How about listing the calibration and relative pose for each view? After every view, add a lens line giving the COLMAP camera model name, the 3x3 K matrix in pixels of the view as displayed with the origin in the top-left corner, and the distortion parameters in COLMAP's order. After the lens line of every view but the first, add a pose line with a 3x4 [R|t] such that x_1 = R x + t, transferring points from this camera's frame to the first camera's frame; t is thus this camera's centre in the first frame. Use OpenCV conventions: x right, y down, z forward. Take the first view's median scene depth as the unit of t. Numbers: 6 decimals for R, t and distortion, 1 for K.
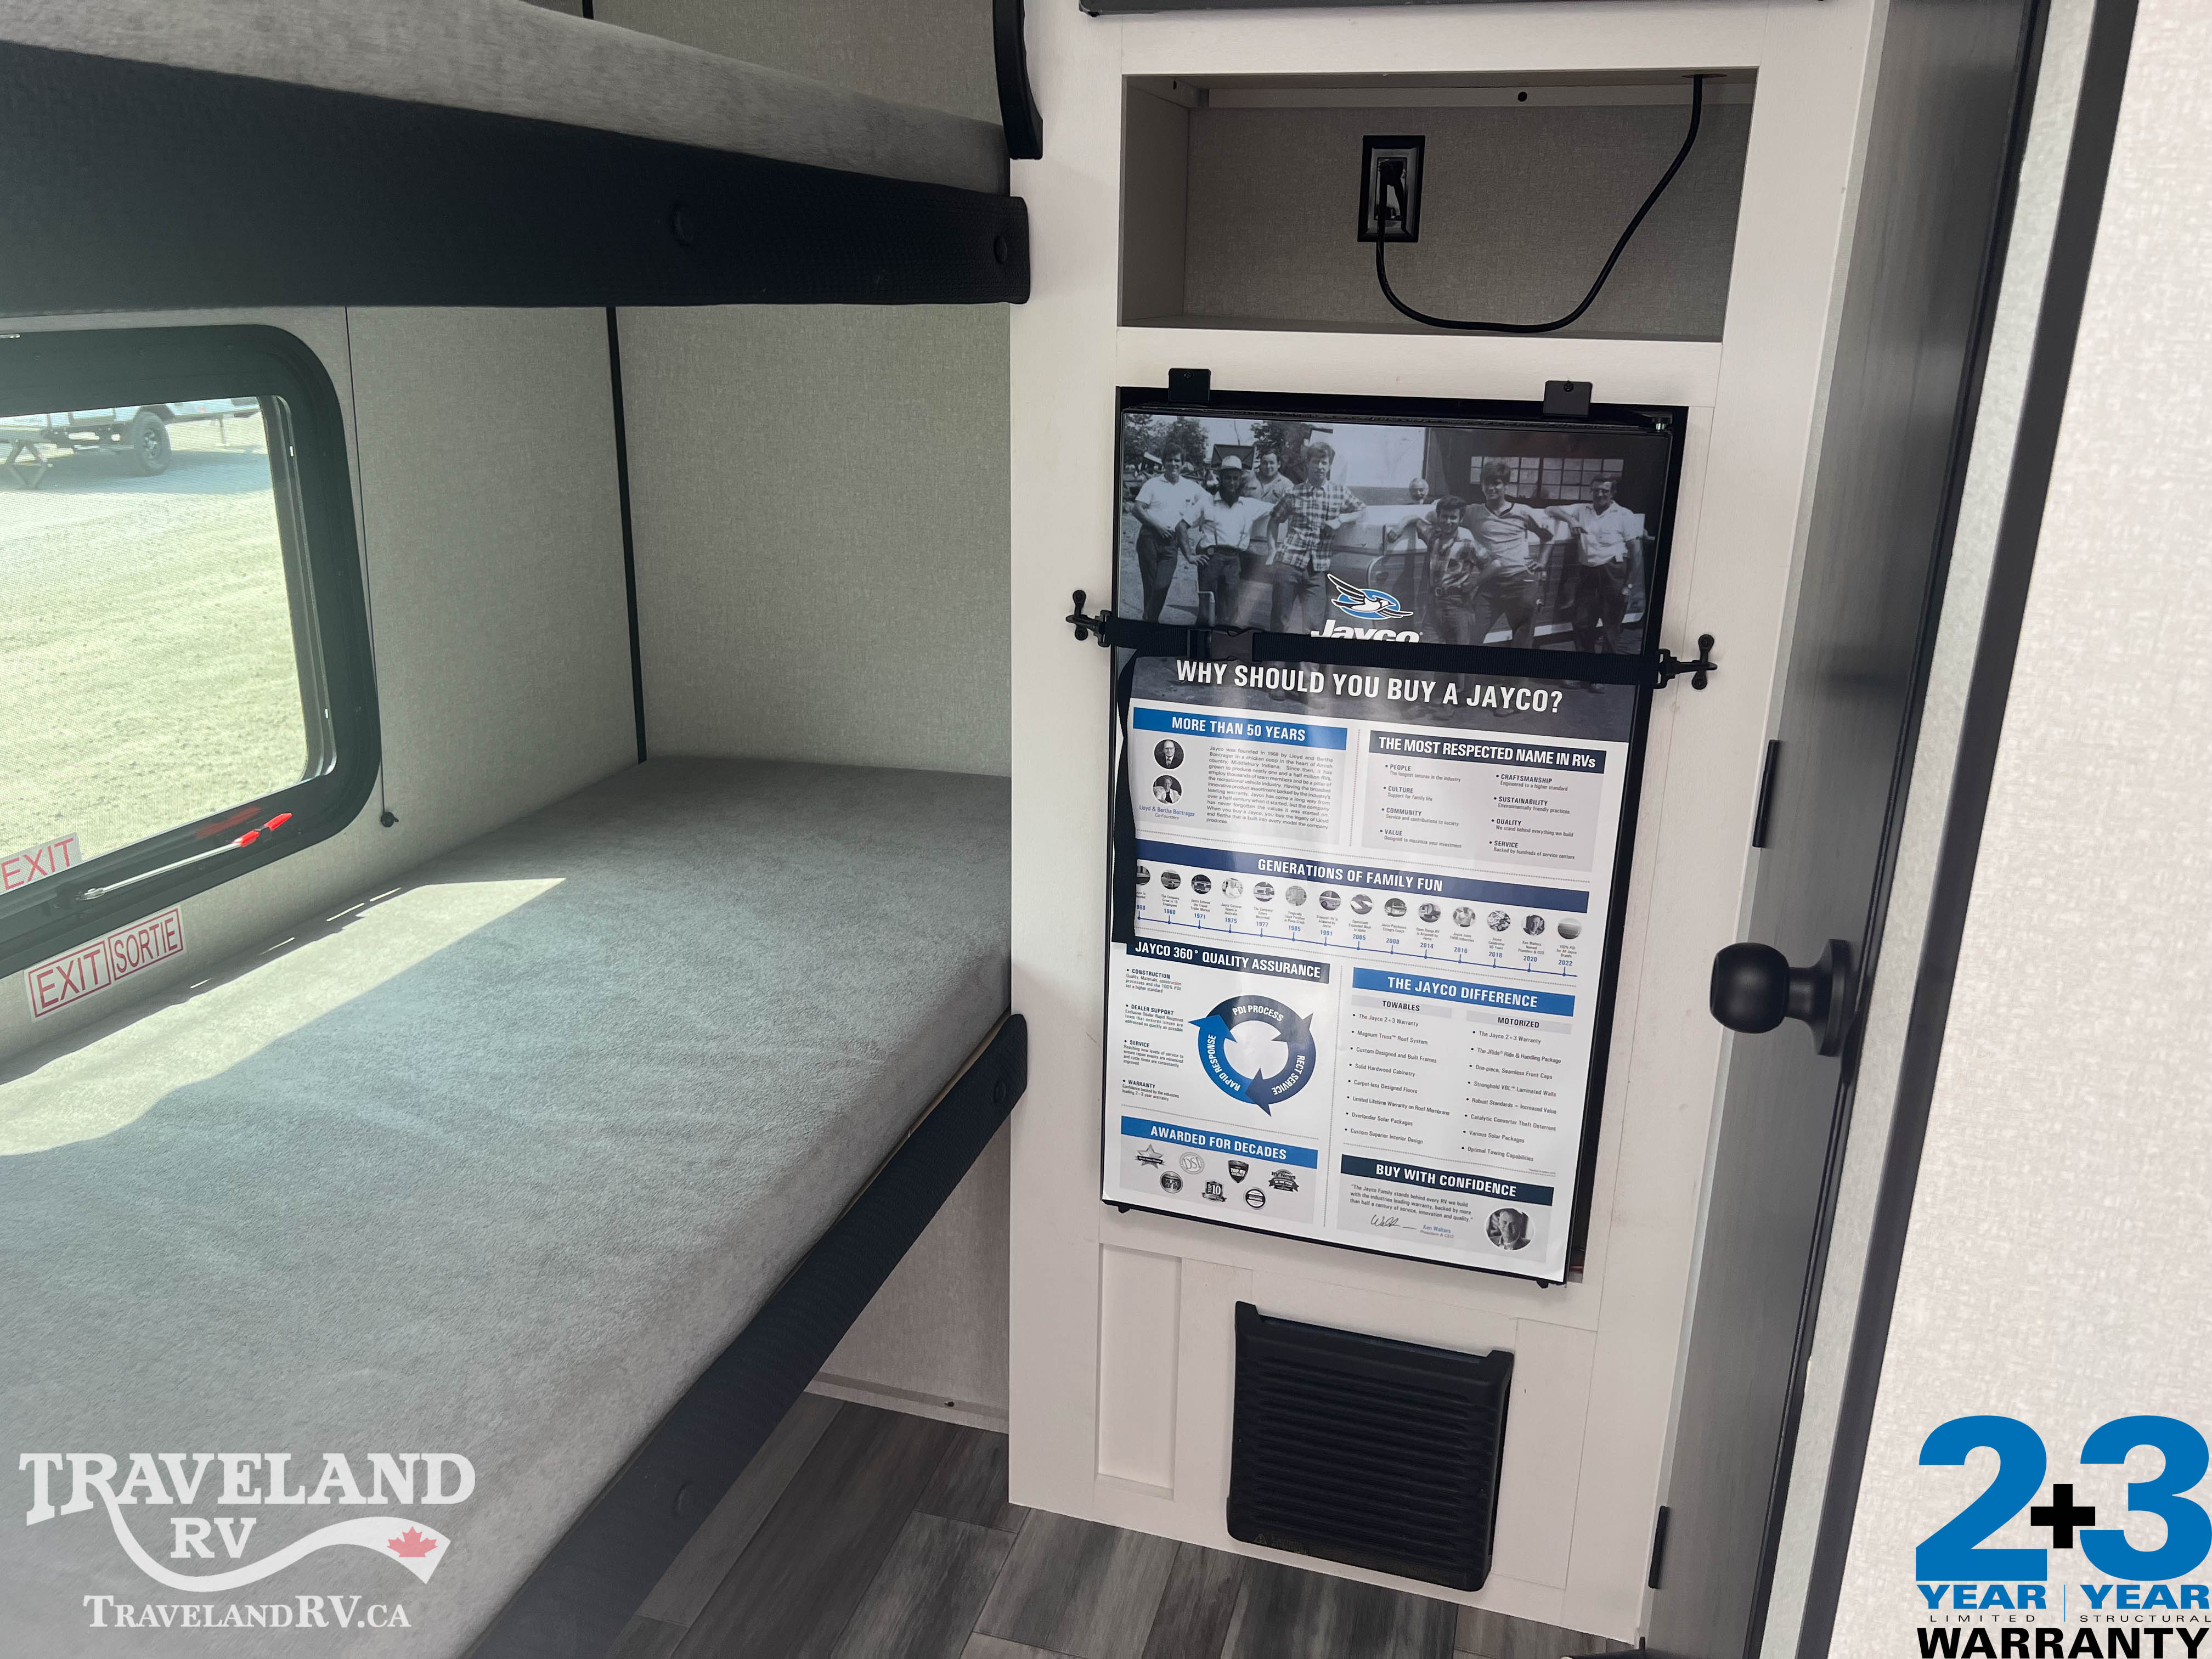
lens RADIAL K [[1659.0, 0, 1118.1], [0, 1659.0, 806.1], [0, 0, 1]] dist [0.053709, -0.063940]
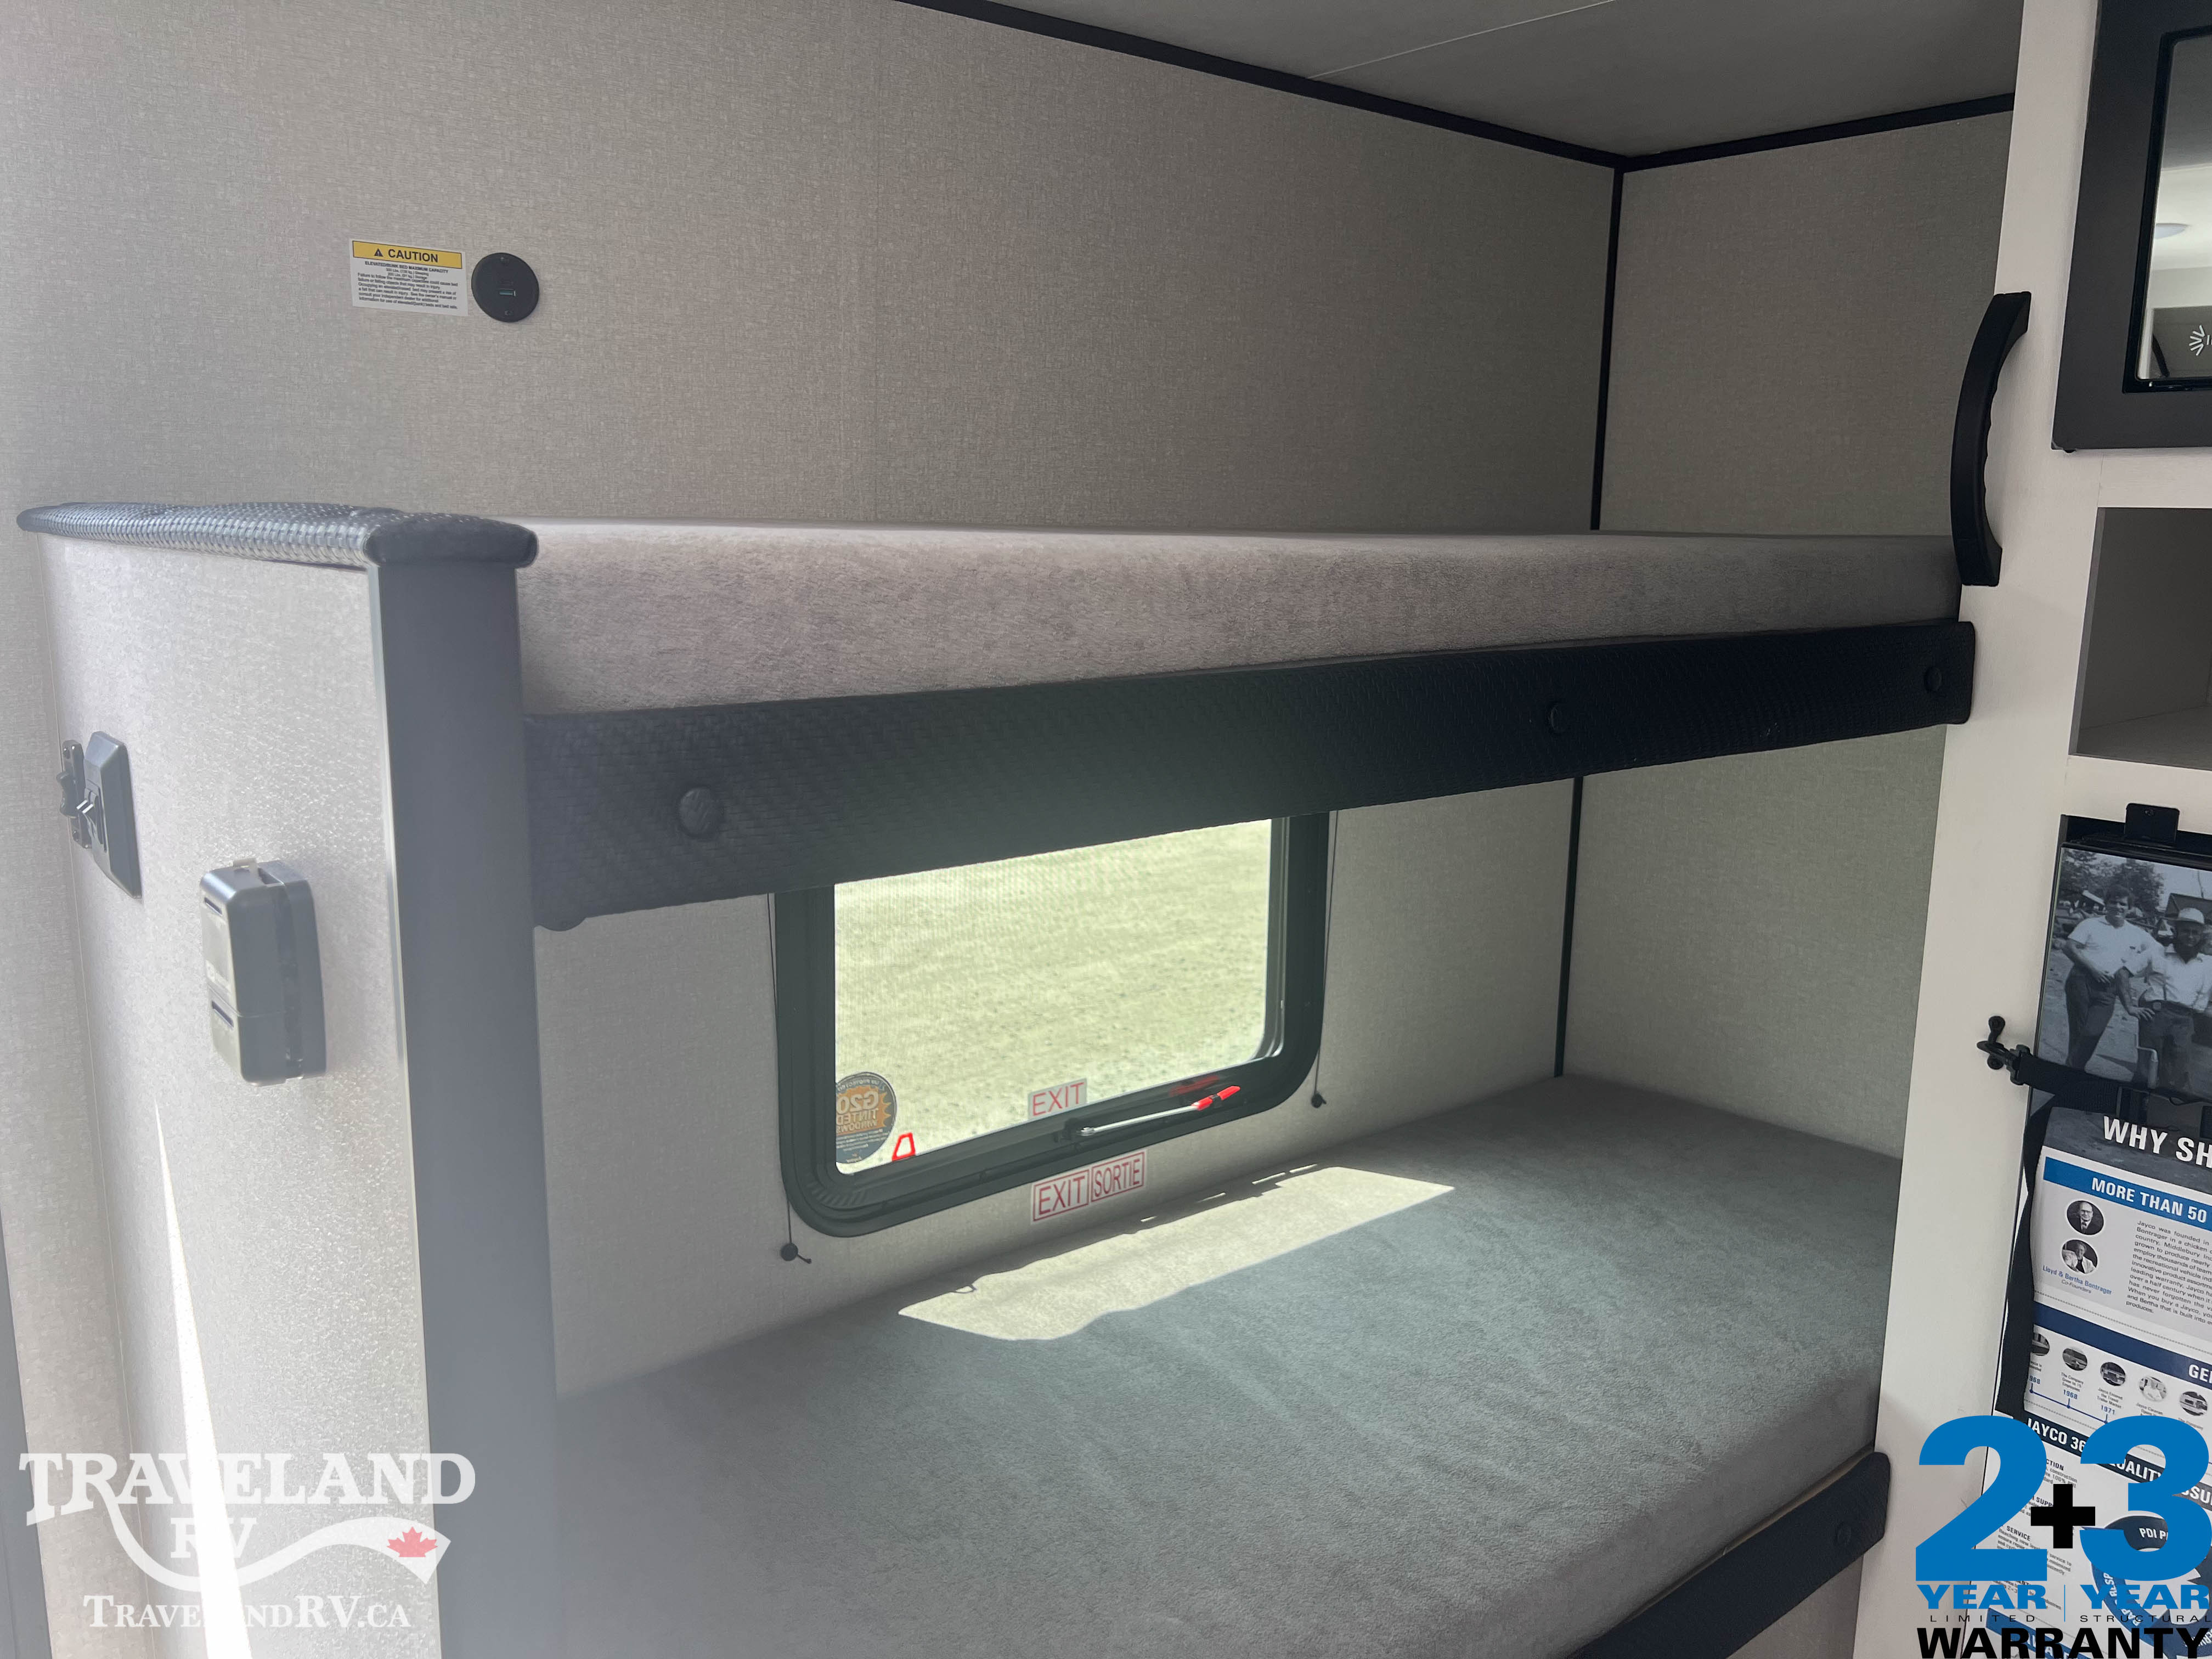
lens RADIAL K [[1679.3, 0, 1109.5], [0, 1679.3, 796.4], [0, 0, 1]] dist [0.045183, -0.051910]
pose [[0.822231, 0.091382, -0.561770, 0.091852], [-0.170392, 0.981279, -0.089770, -0.083458], [0.543049, 0.169533, 0.822409, -0.078031]]
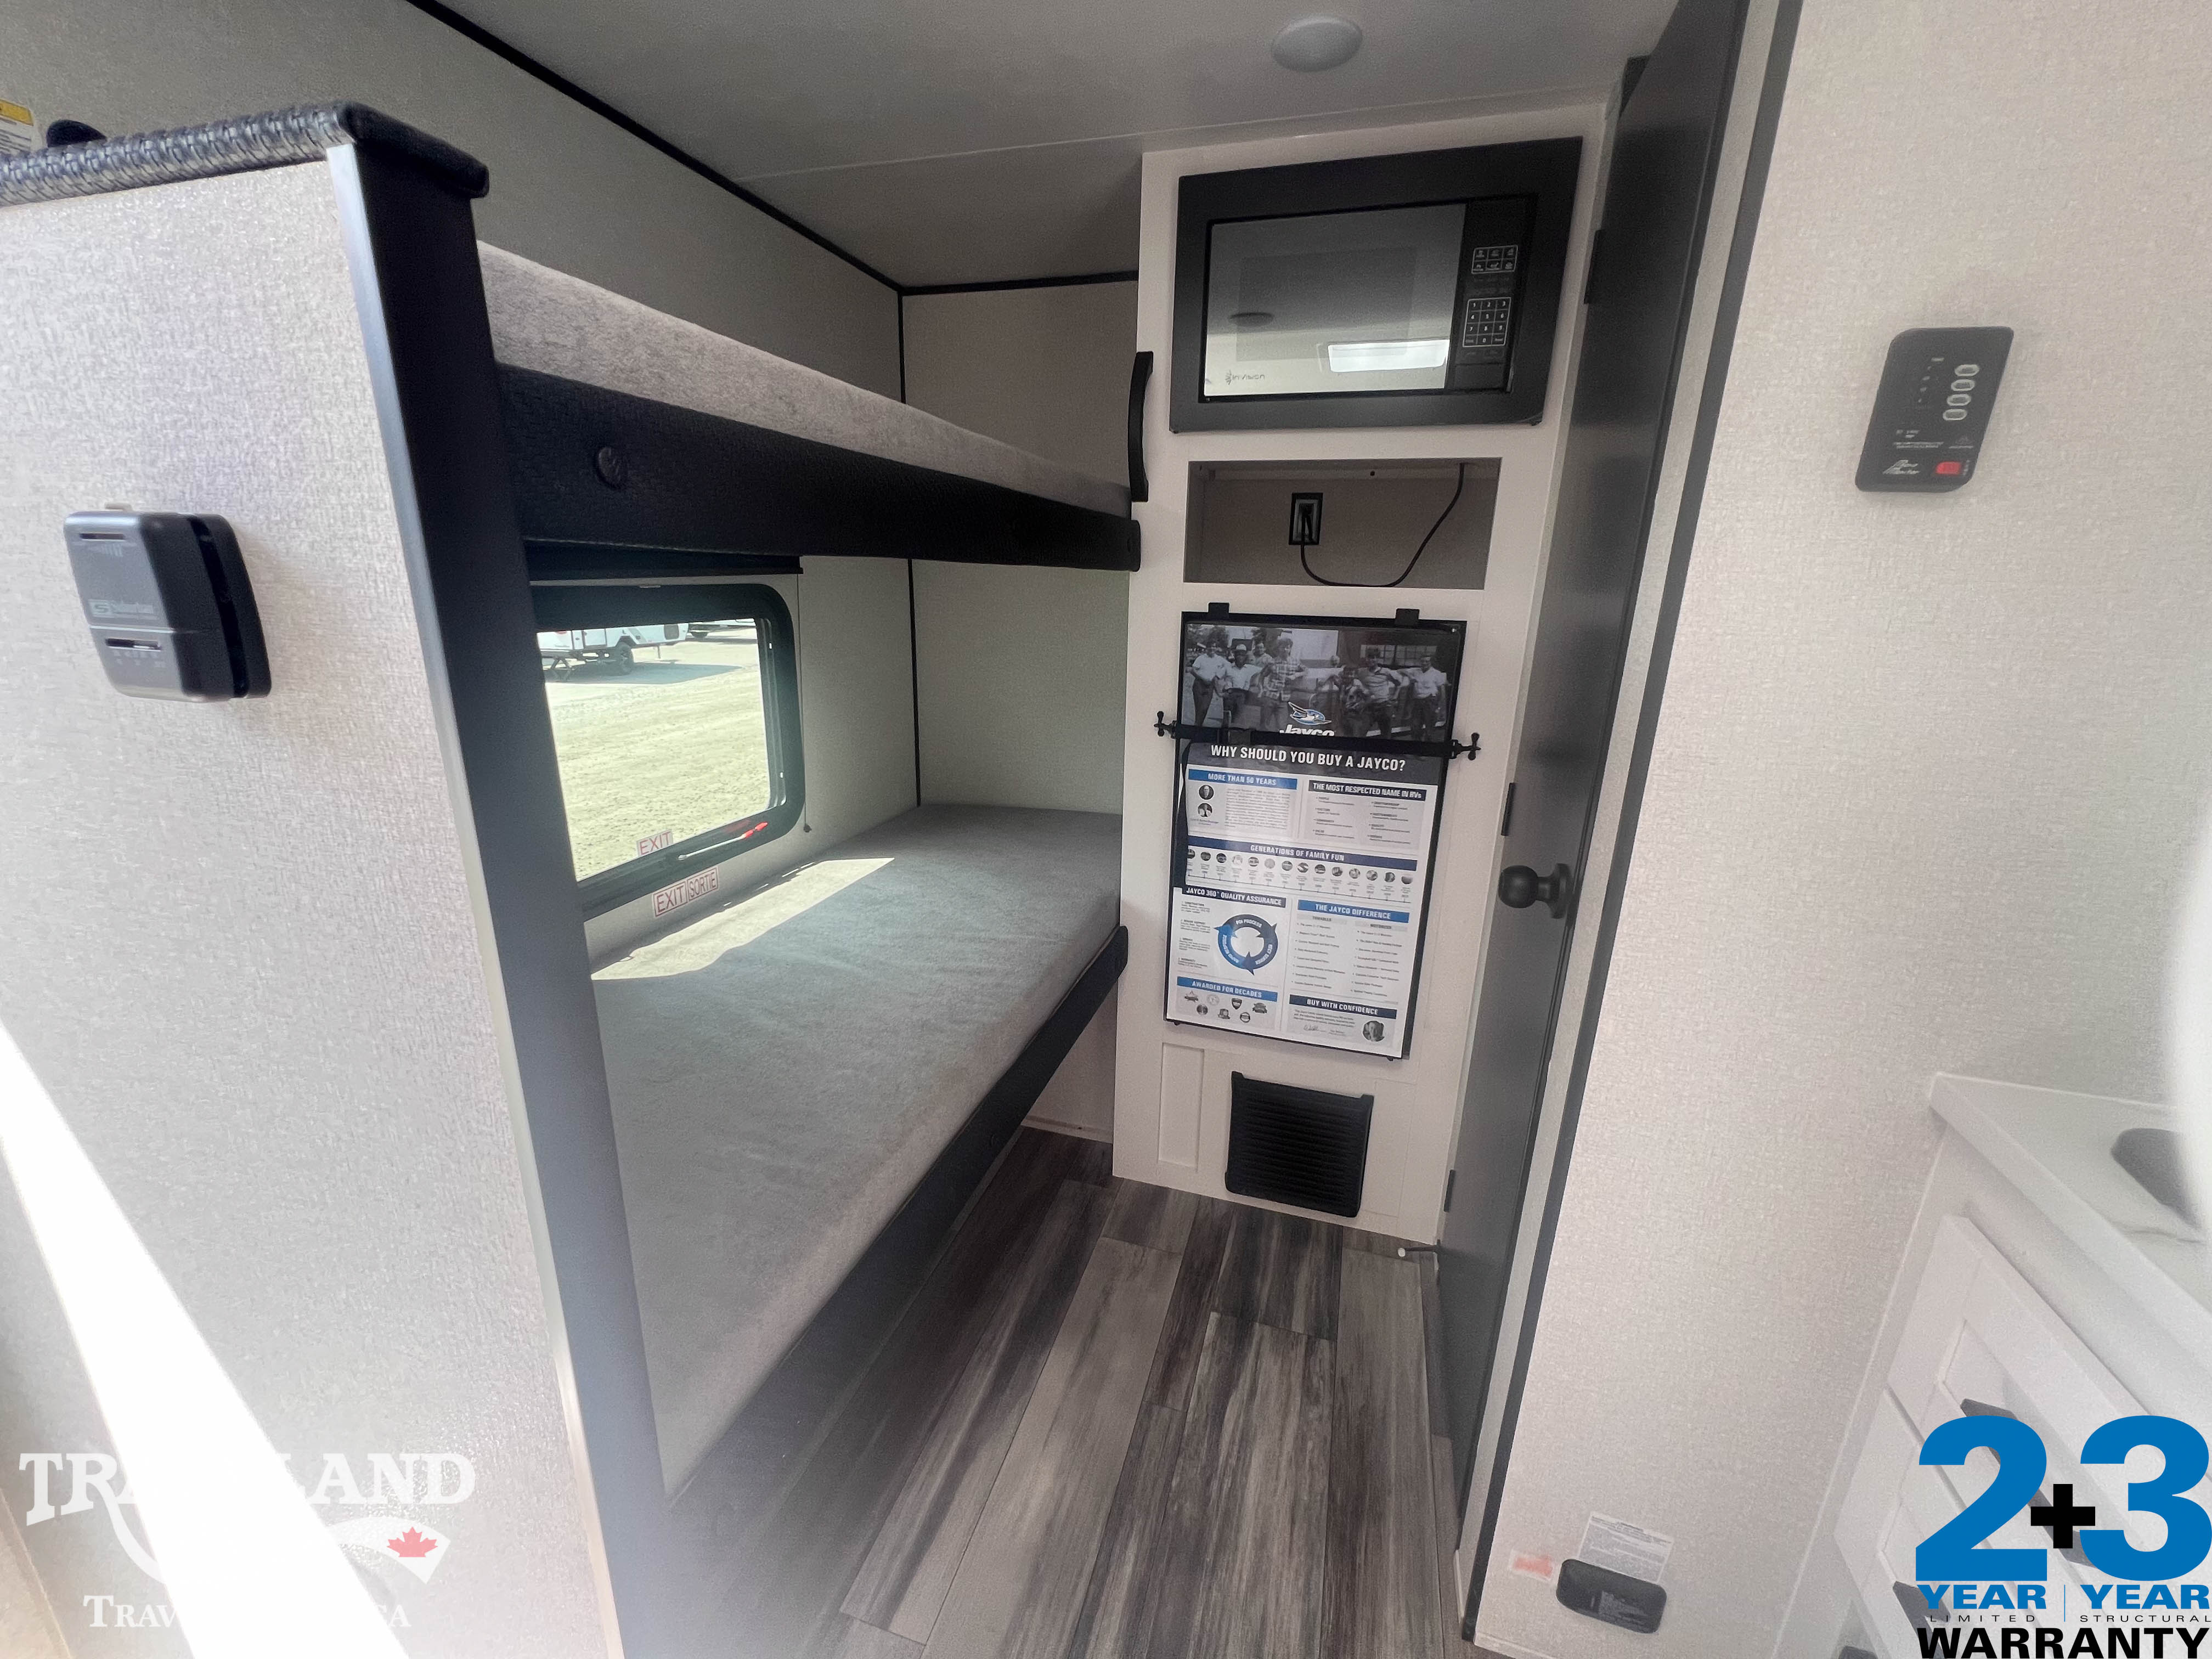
lens RADIAL K [[889.9, 0, 1102.1], [0, 889.9, 832.2], [0, 0, 1]] dist [-0.004014, -0.000072]
pose [[0.999916, 0.005078, -0.011886, -0.083116], [-0.005372, 0.999678, -0.024792, 0.044500], [0.011757, 0.024854, 0.999622, -0.077838]]
